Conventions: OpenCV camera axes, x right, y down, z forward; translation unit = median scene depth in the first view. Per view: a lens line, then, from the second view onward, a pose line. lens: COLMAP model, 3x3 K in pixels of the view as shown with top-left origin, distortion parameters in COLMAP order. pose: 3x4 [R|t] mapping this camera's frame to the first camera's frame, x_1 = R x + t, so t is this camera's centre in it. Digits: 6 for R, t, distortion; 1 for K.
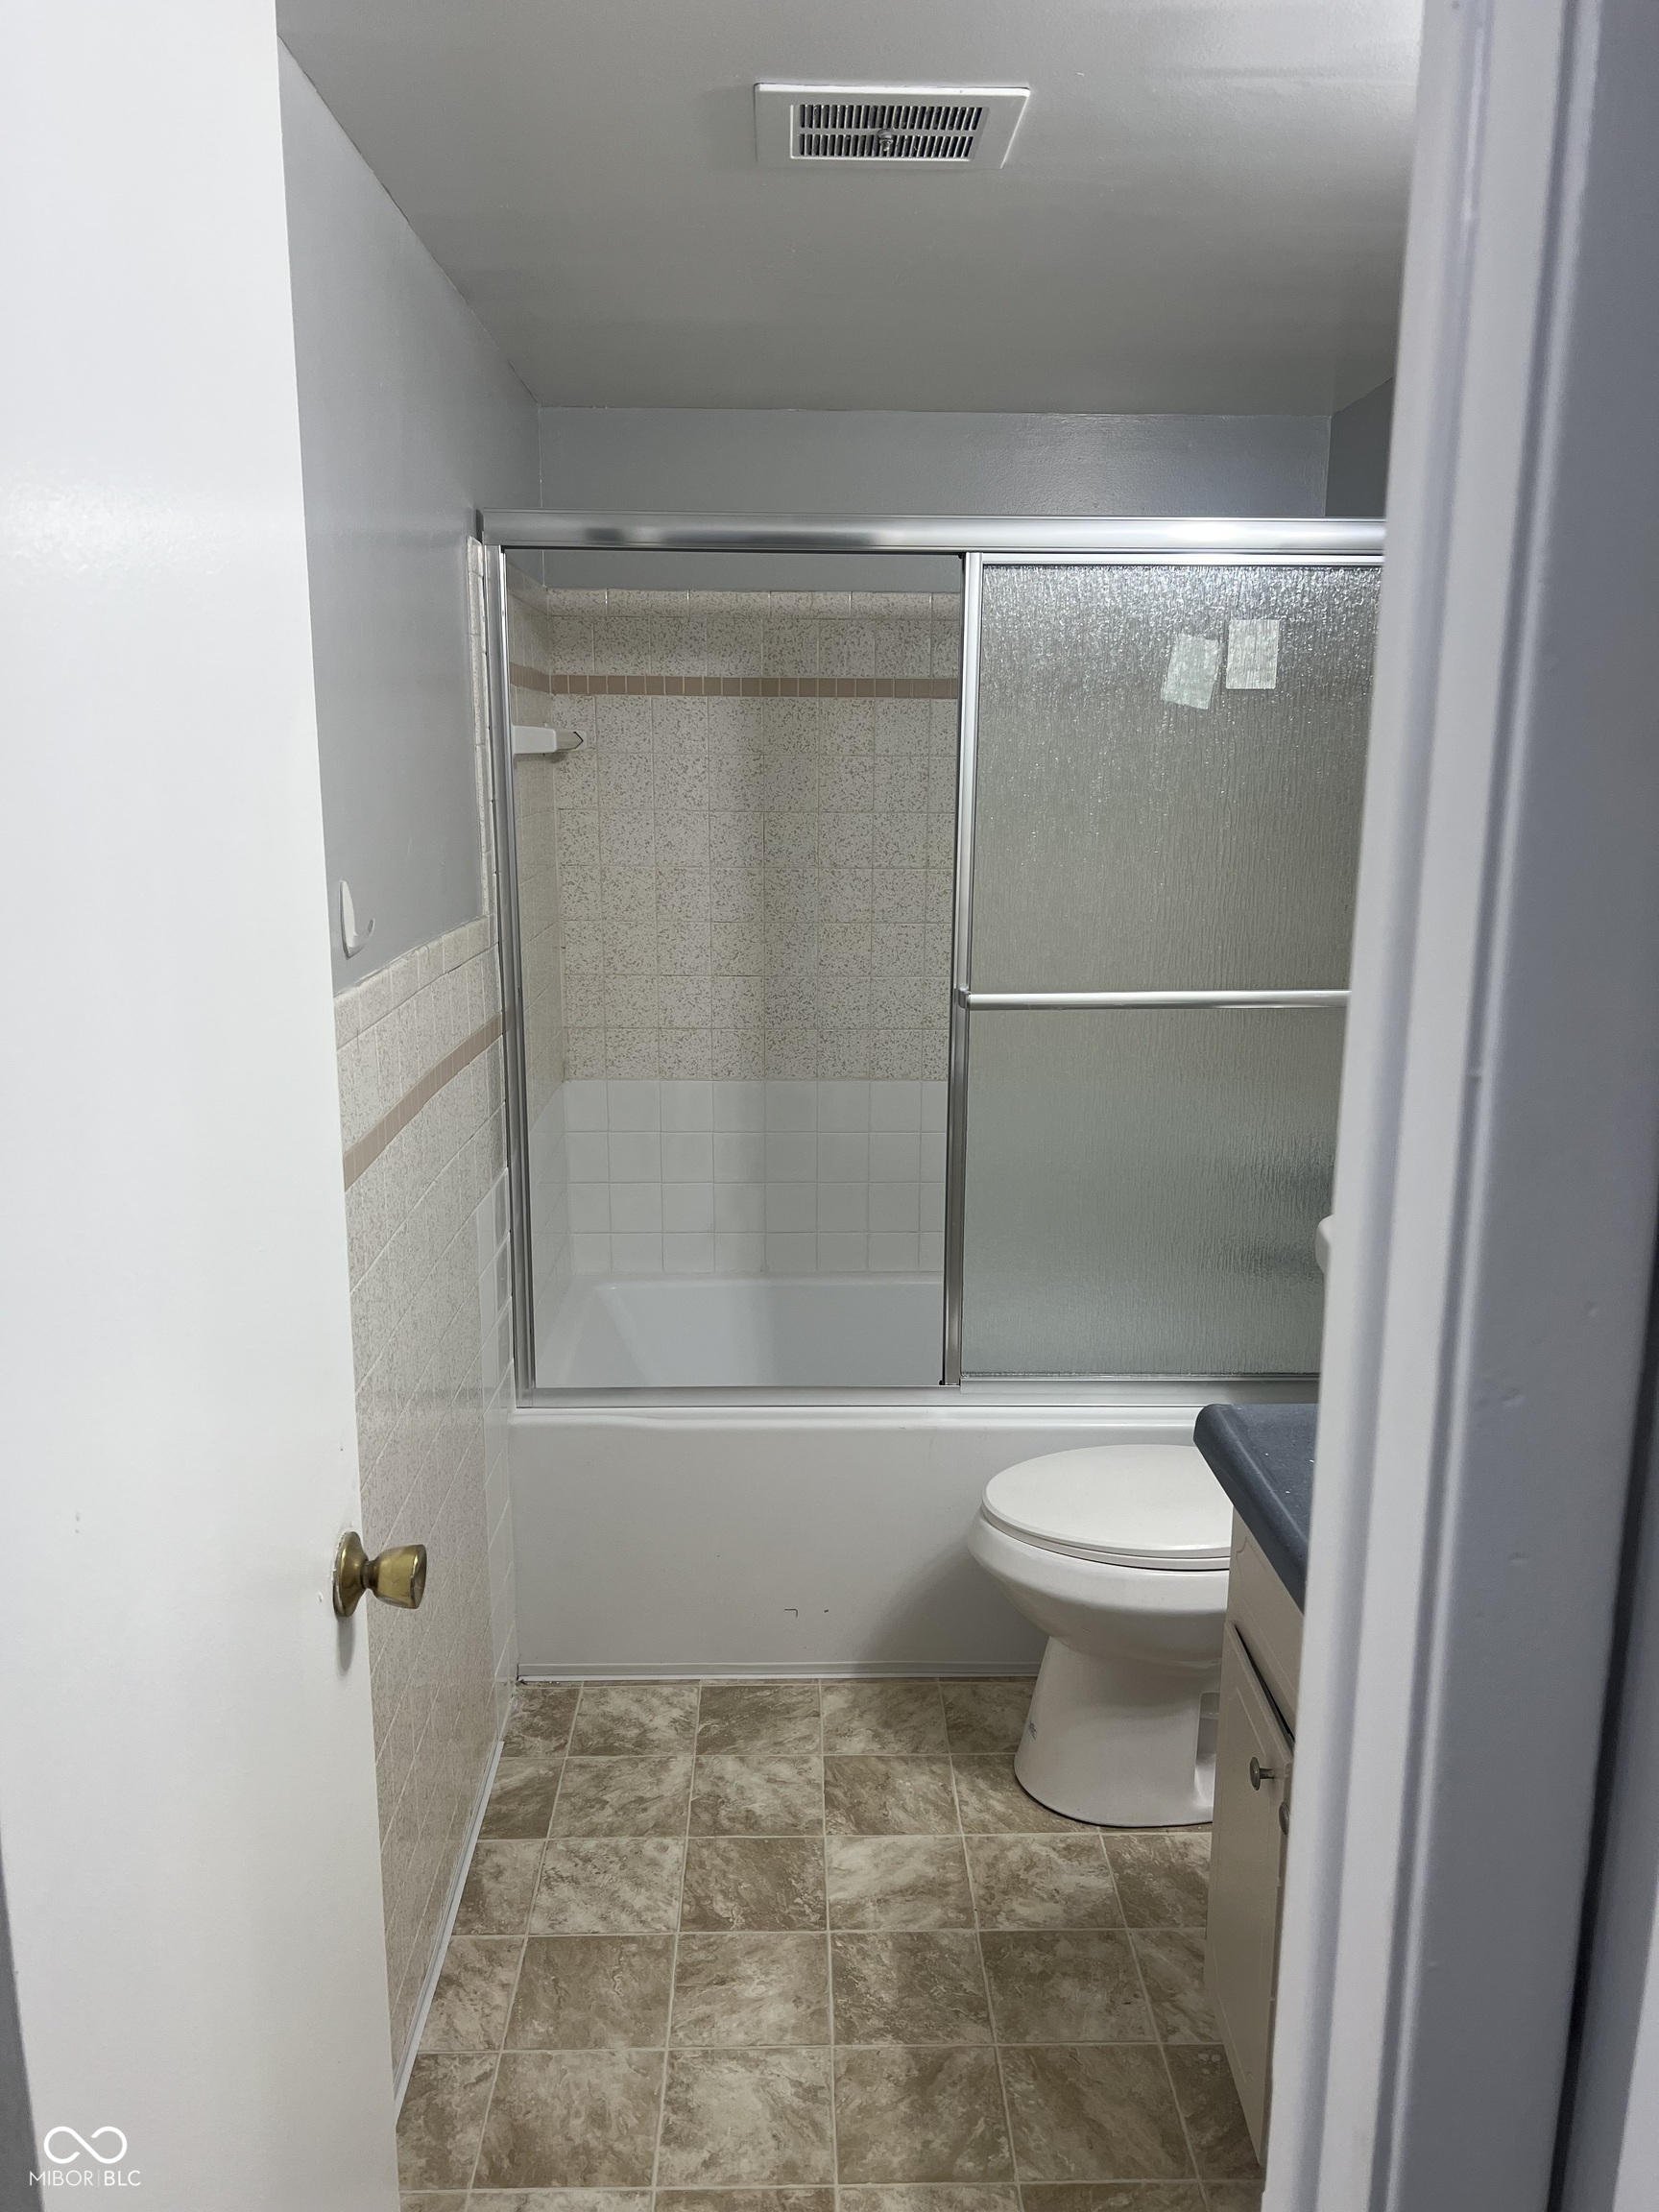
lens RADIAL K [[1669.9, 0, 825.5], [0, 1669.9, 1109.0], [0, 0, 1]] dist [0.007200, -0.016532]
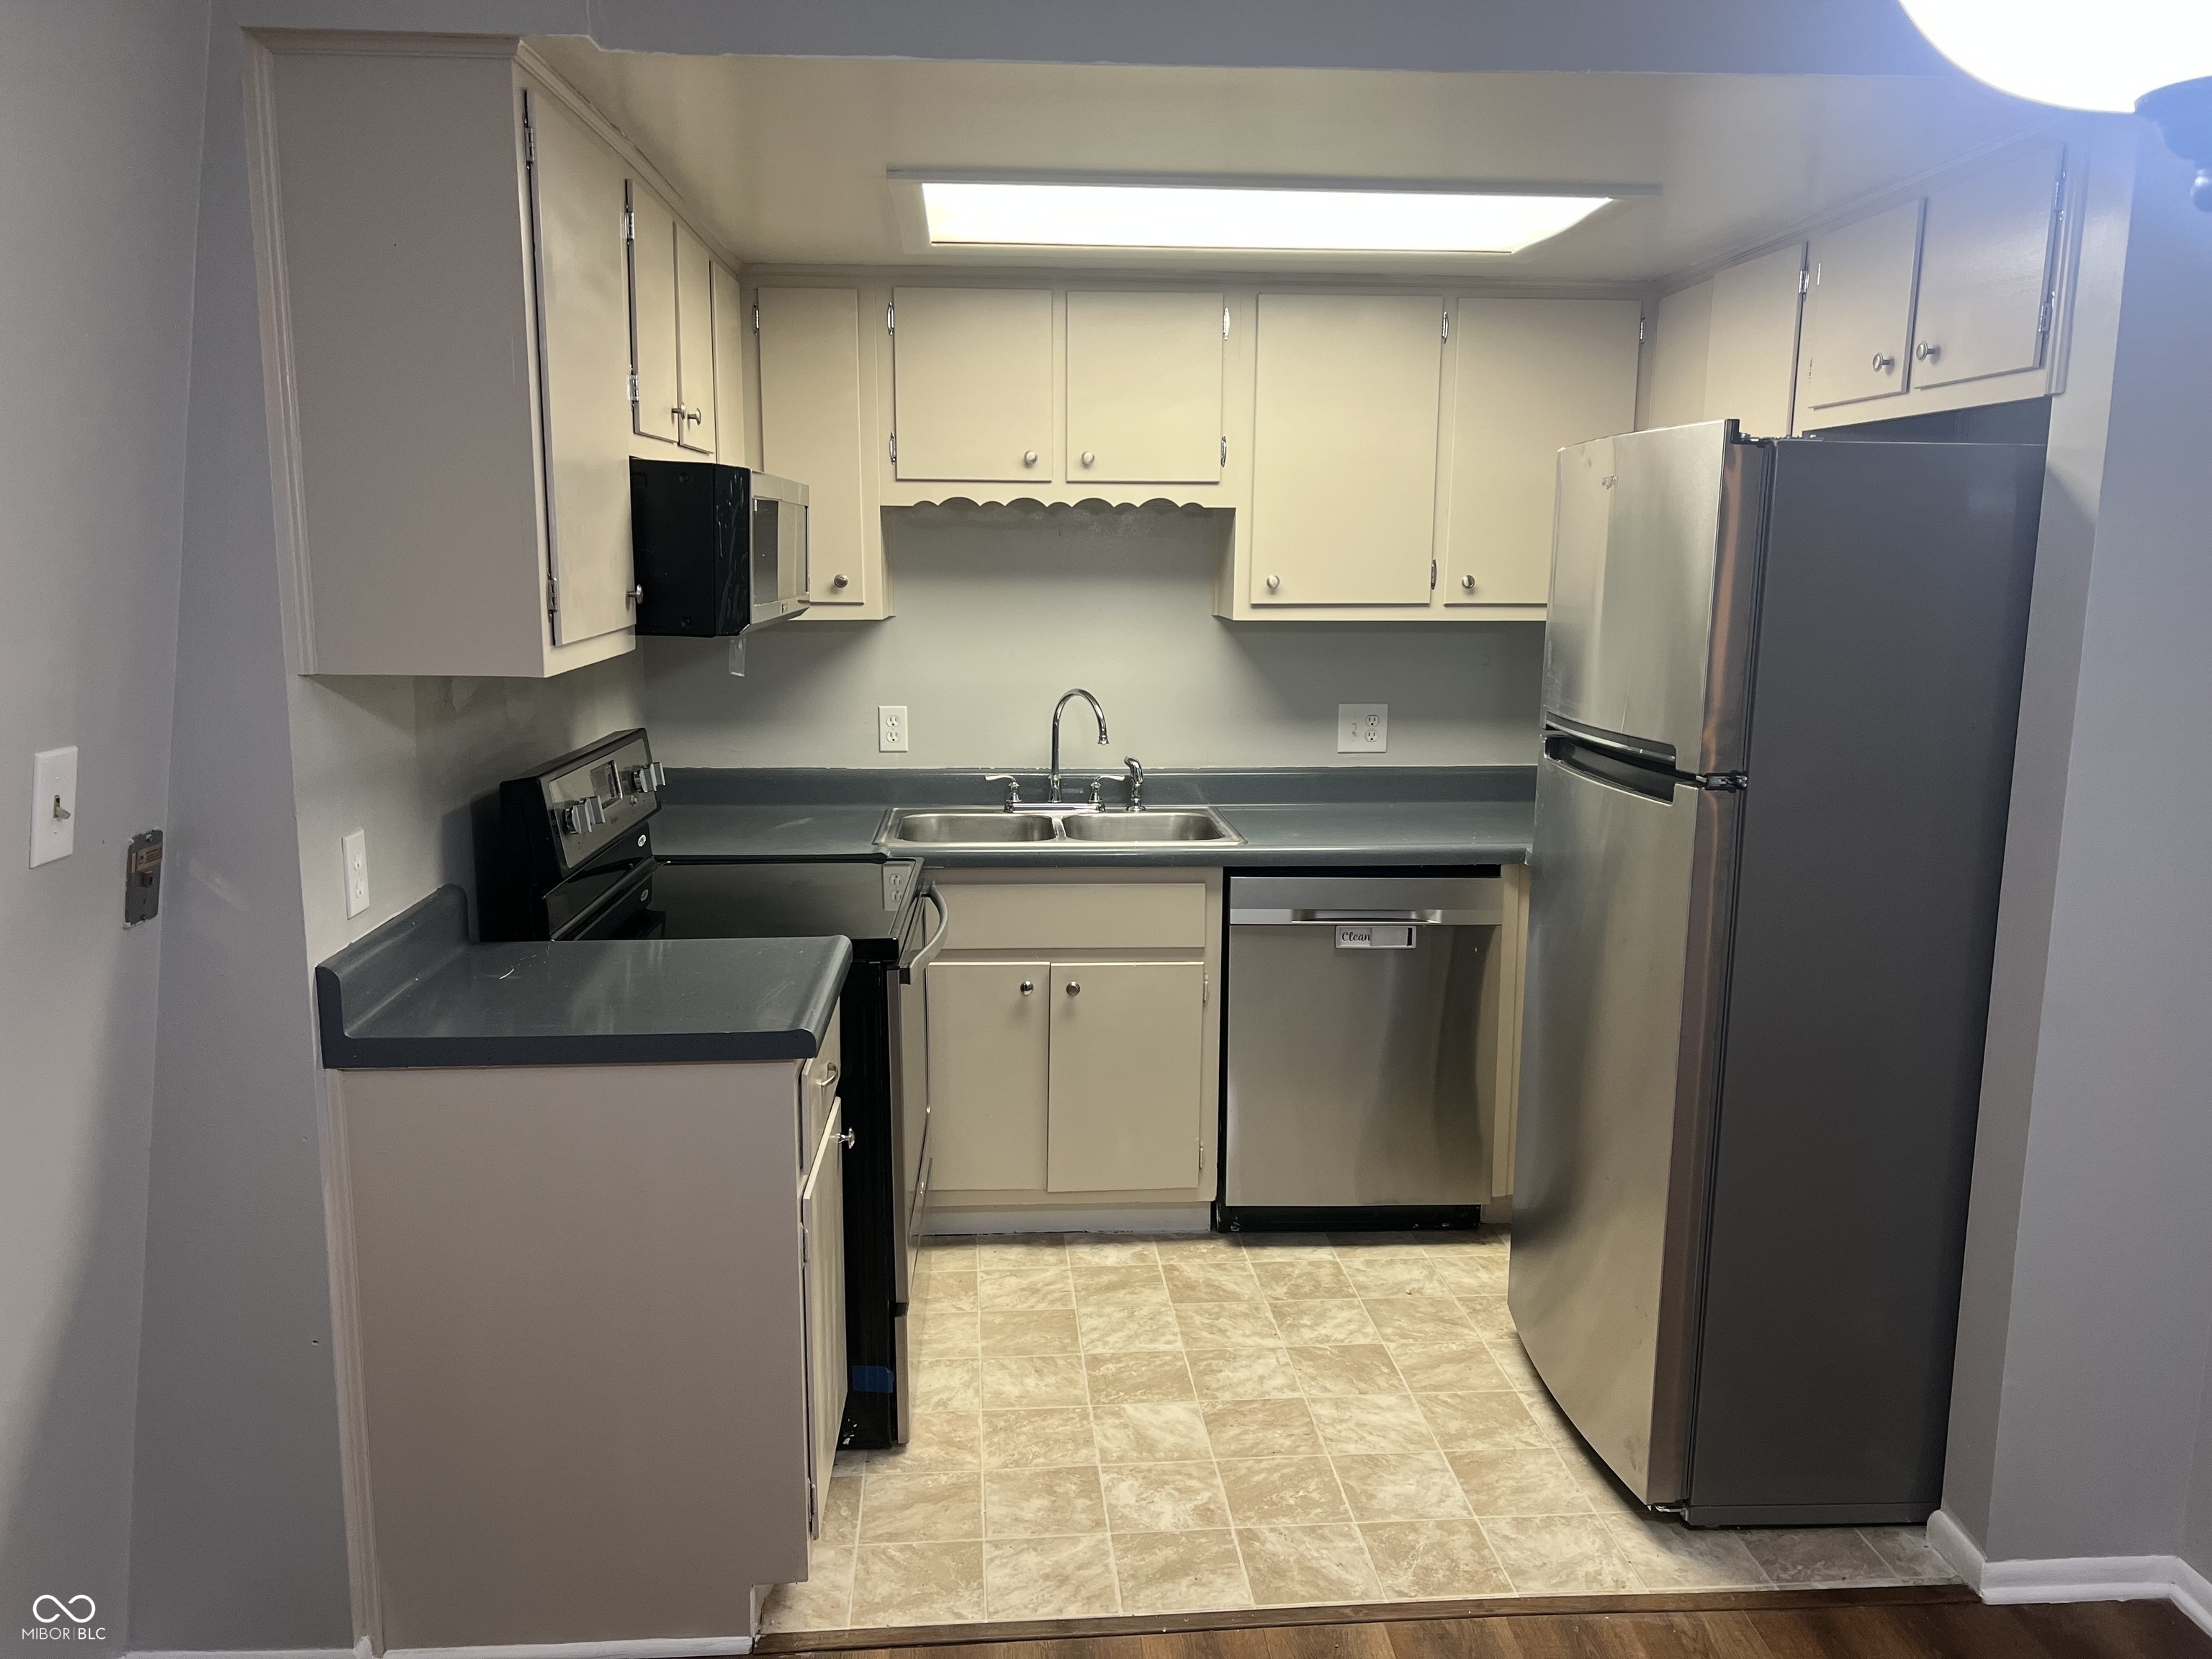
lens RADIAL K [[1669.9, 0, 1107.0], [0, 1669.9, 835.0], [0, 0, 1]] dist [0.007200, -0.016532]
pose [[0.053264, 0.161378, -0.985454, 1.213699], [-0.213672, 0.965841, 0.146617, -0.158584], [0.975452, 0.202754, 0.085926, 0.754439]]
